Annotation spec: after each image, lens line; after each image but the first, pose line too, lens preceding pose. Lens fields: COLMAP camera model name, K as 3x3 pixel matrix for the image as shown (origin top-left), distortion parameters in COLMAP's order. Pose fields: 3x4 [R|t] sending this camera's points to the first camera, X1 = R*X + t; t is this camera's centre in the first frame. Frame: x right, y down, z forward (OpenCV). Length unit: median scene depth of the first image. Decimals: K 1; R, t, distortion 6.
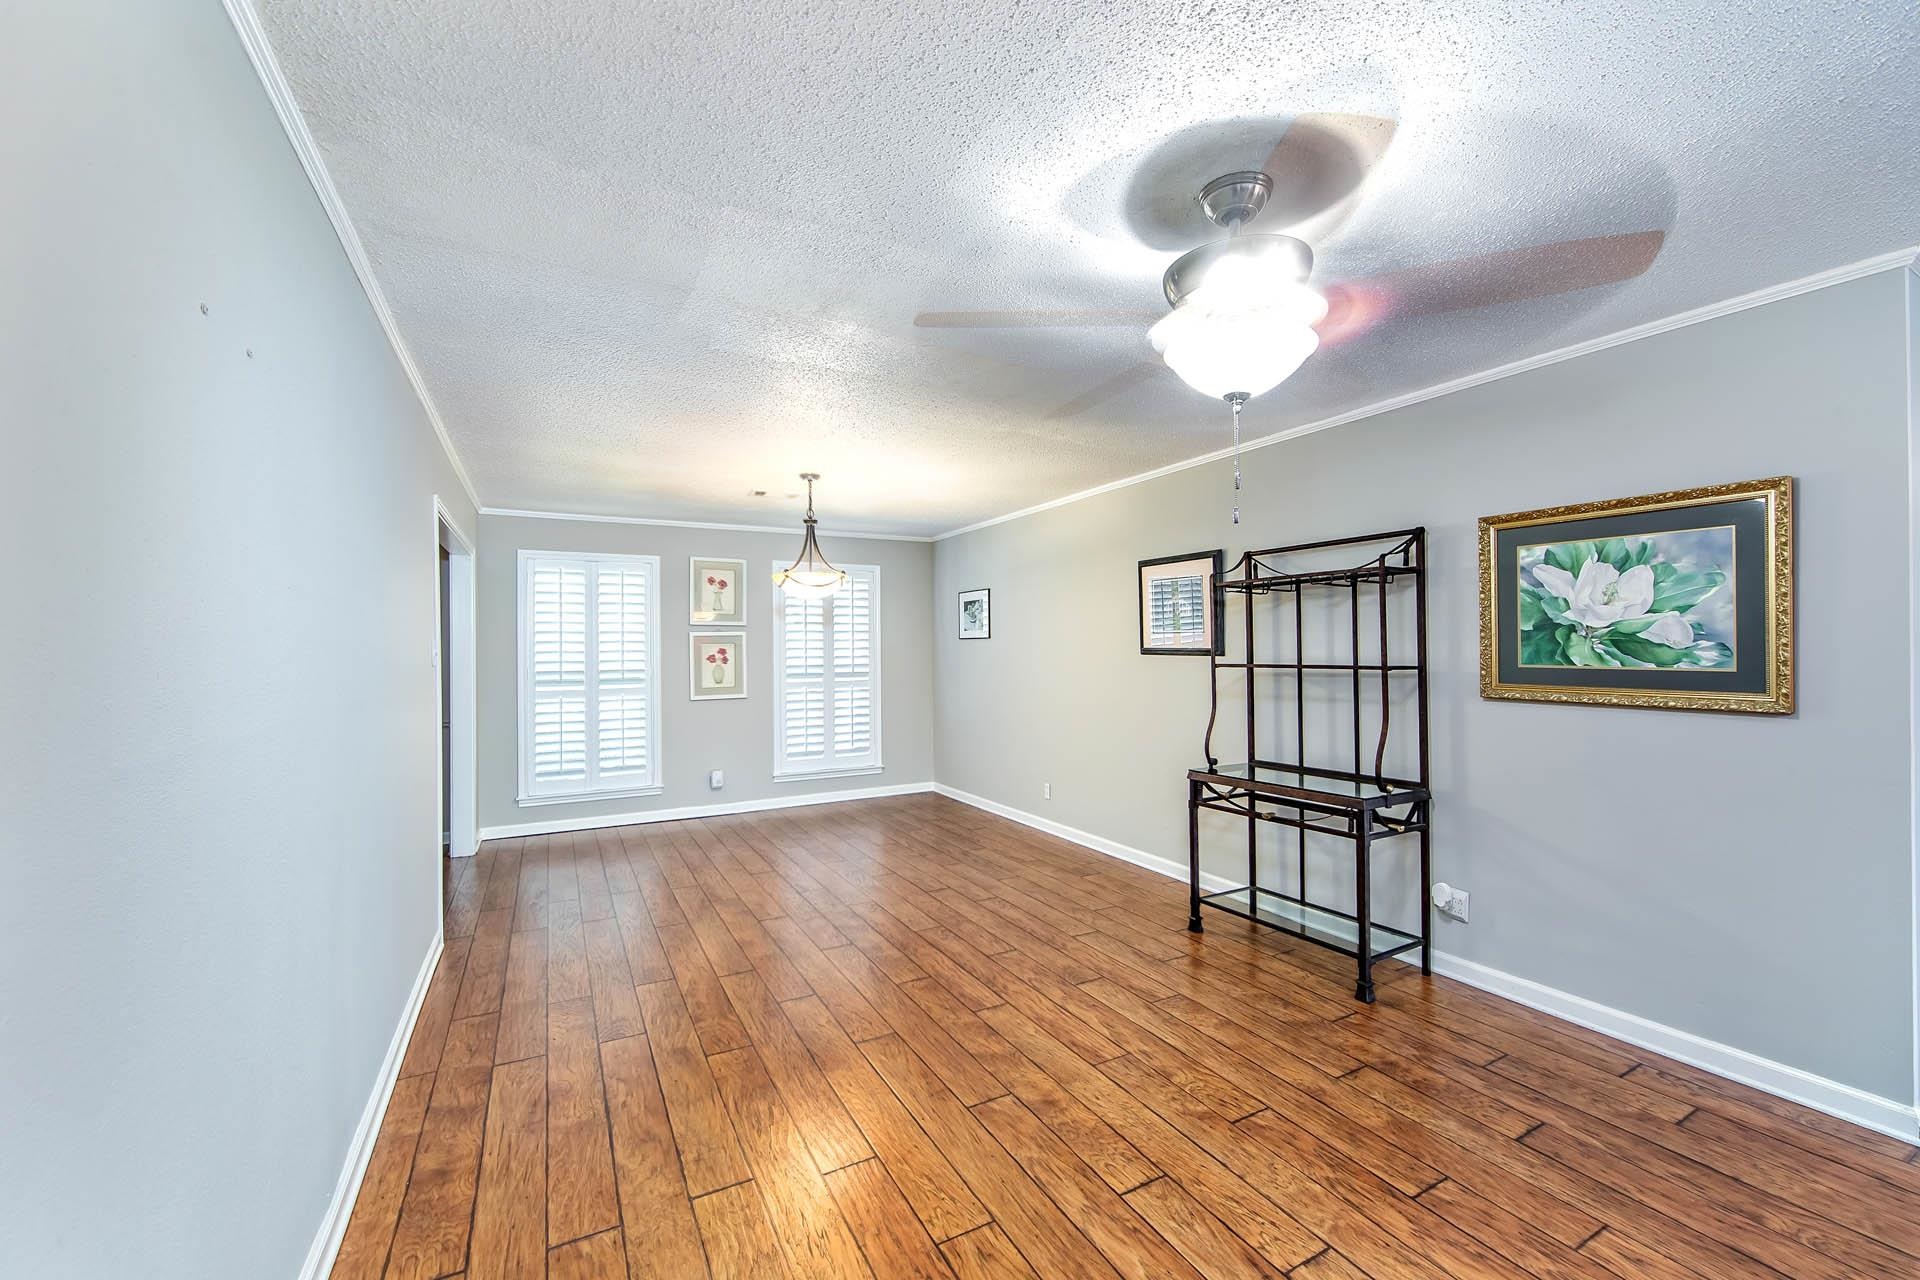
lens RADIAL K [[759.3, 0, 959.6], [0, 759.3, 624.9], [0, 0, 1]] dist [0.002641, 0.000202]
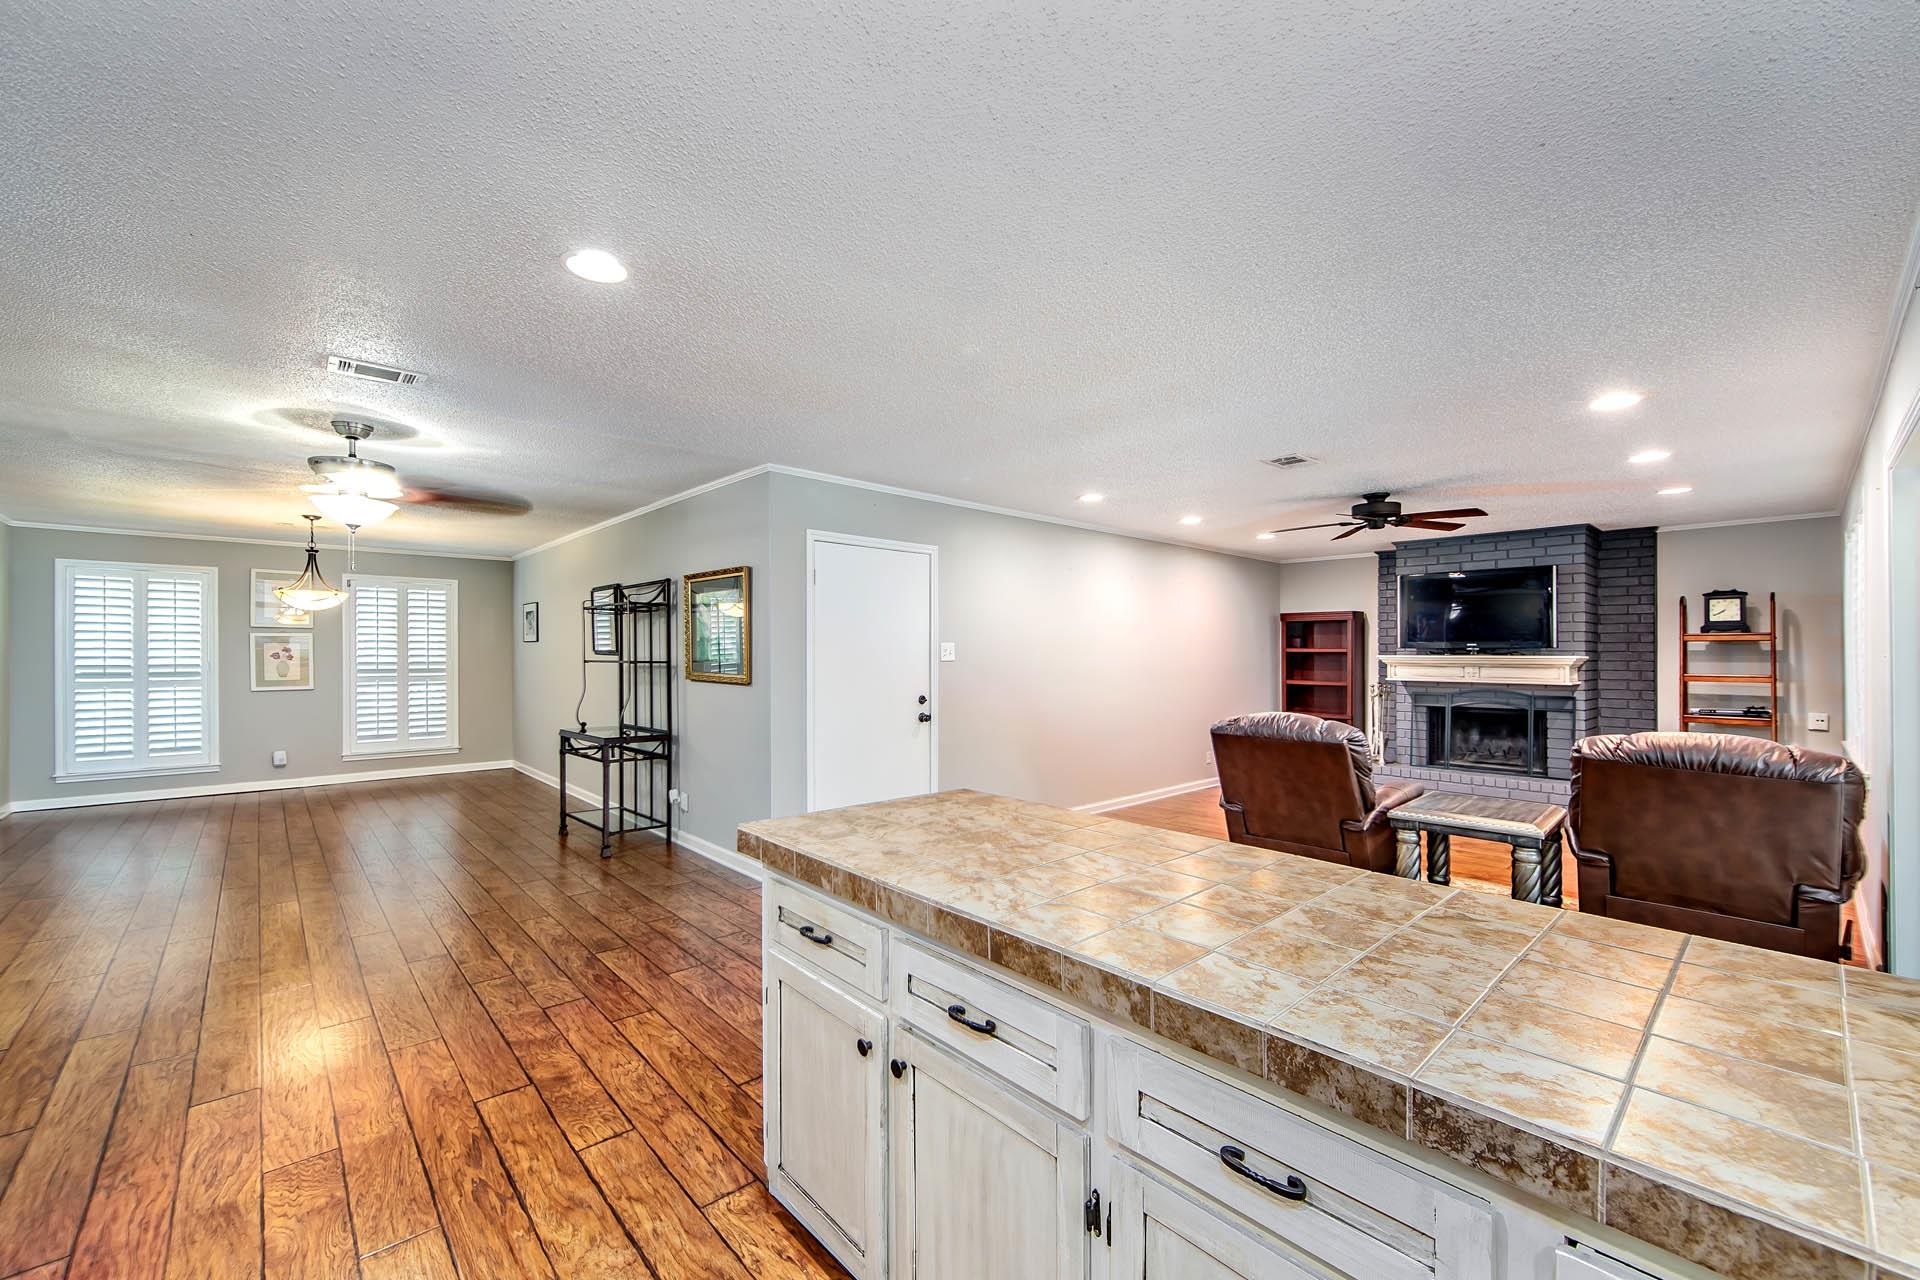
lens RADIAL K [[757.1, 0, 922.2], [0, 757.1, 643.6], [0, 0, 1]] dist [0.009125, 0.000193]
pose [[0.975198, 0.011454, 0.221039, 0.428889], [-0.015846, 0.999711, 0.018106, -0.012795], [-0.220768, -0.021159, 0.975097, -0.407139]]
